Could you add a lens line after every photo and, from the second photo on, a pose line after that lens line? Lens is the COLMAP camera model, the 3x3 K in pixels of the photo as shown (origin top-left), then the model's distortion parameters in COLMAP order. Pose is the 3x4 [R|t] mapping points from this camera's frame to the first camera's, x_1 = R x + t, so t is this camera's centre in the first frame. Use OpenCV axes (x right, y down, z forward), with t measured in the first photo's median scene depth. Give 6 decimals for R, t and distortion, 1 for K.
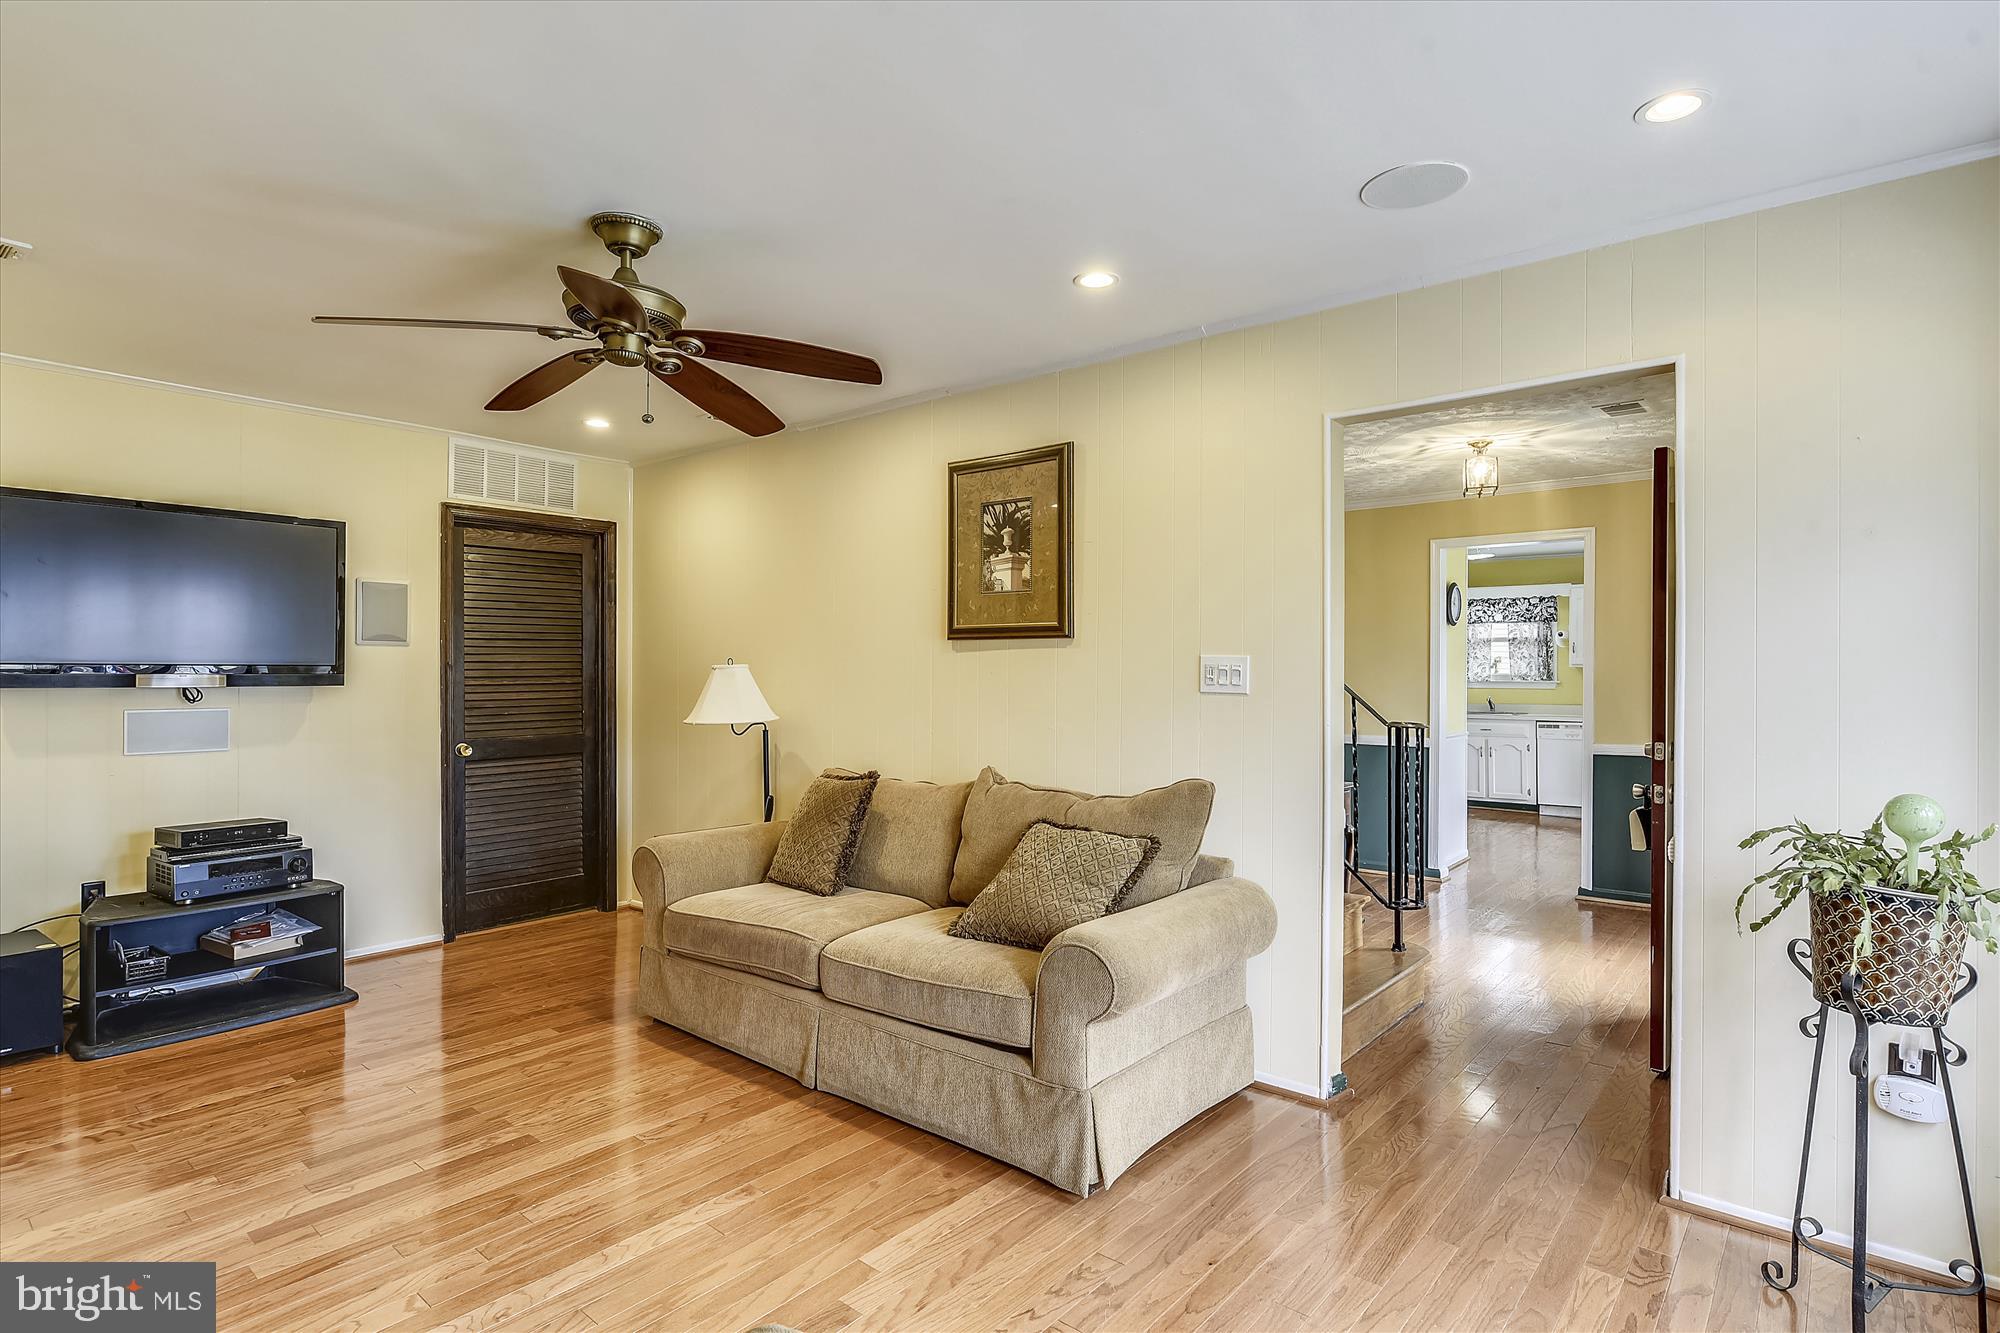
lens RADIAL K [[1004.1, 0, 1000.7], [0, 1004.1, 667.7], [0, 0, 1]] dist [-0.005780, 0.003098]
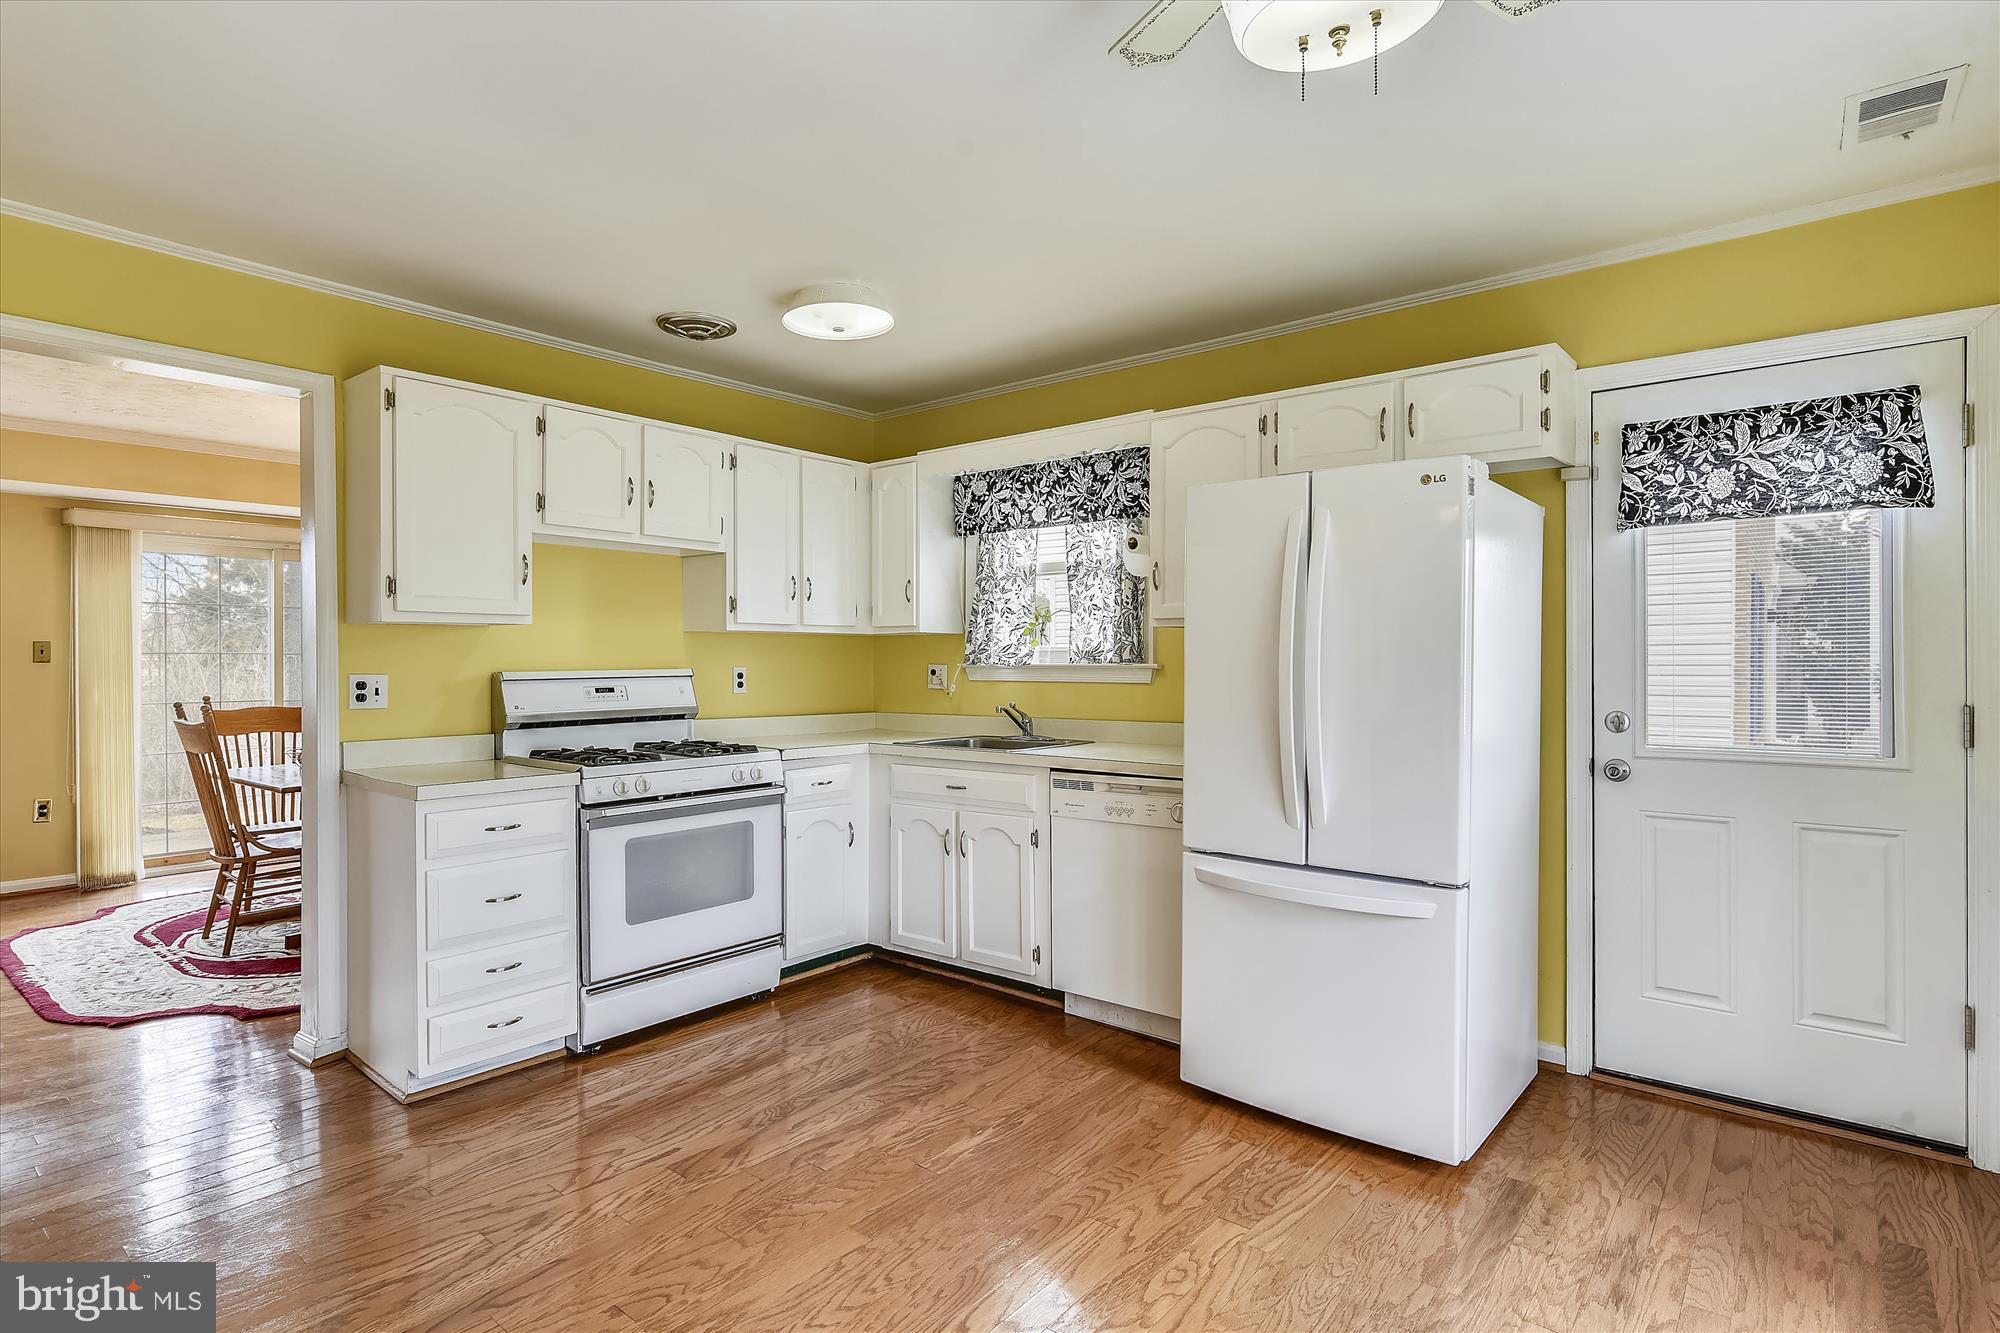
lens RADIAL K [[1004.1, 0, 1006.9], [0, 1004.1, 670.6], [0, 0, 1]] dist [-0.005780, 0.003098]
pose [[0.999973, -0.002629, 0.006861, 0.487038], [0.002603, 0.999989, 0.003852, 0.013872], [-0.006871, -0.003834, 0.999969, 0.588857]]
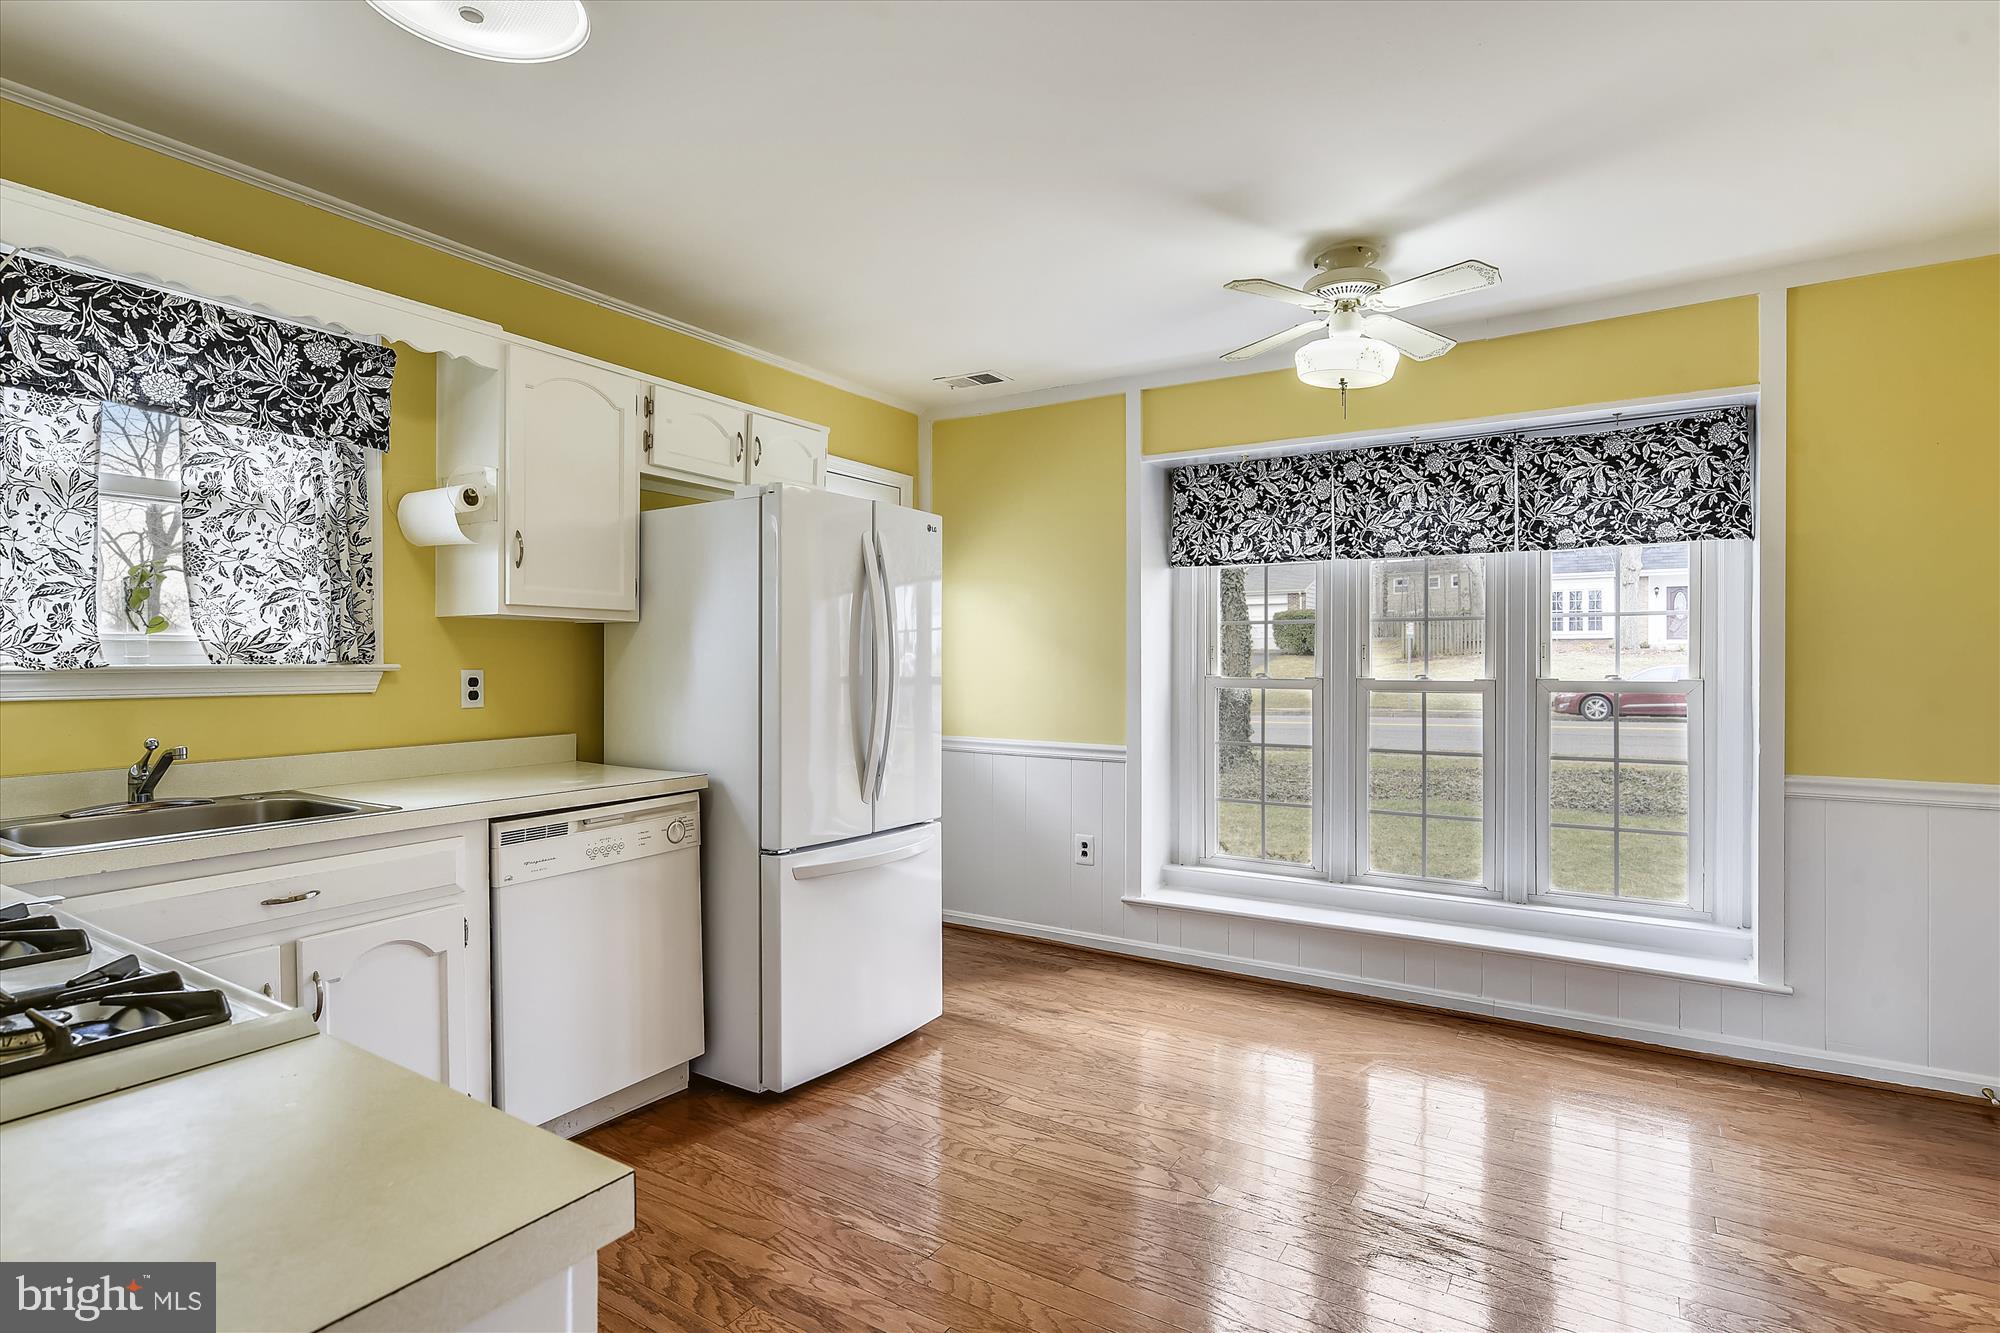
lens RADIAL K [[1004.1, 0, 1004.0], [0, 1004.1, 664.0], [0, 0, 1]] dist [-0.005780, 0.003098]
pose [[-0.130826, -0.006518, 0.991384, 0.251042], [0.004962, 0.999962, 0.007229, 0.011683], [-0.991393, 0.005865, -0.130788, 0.854574]]
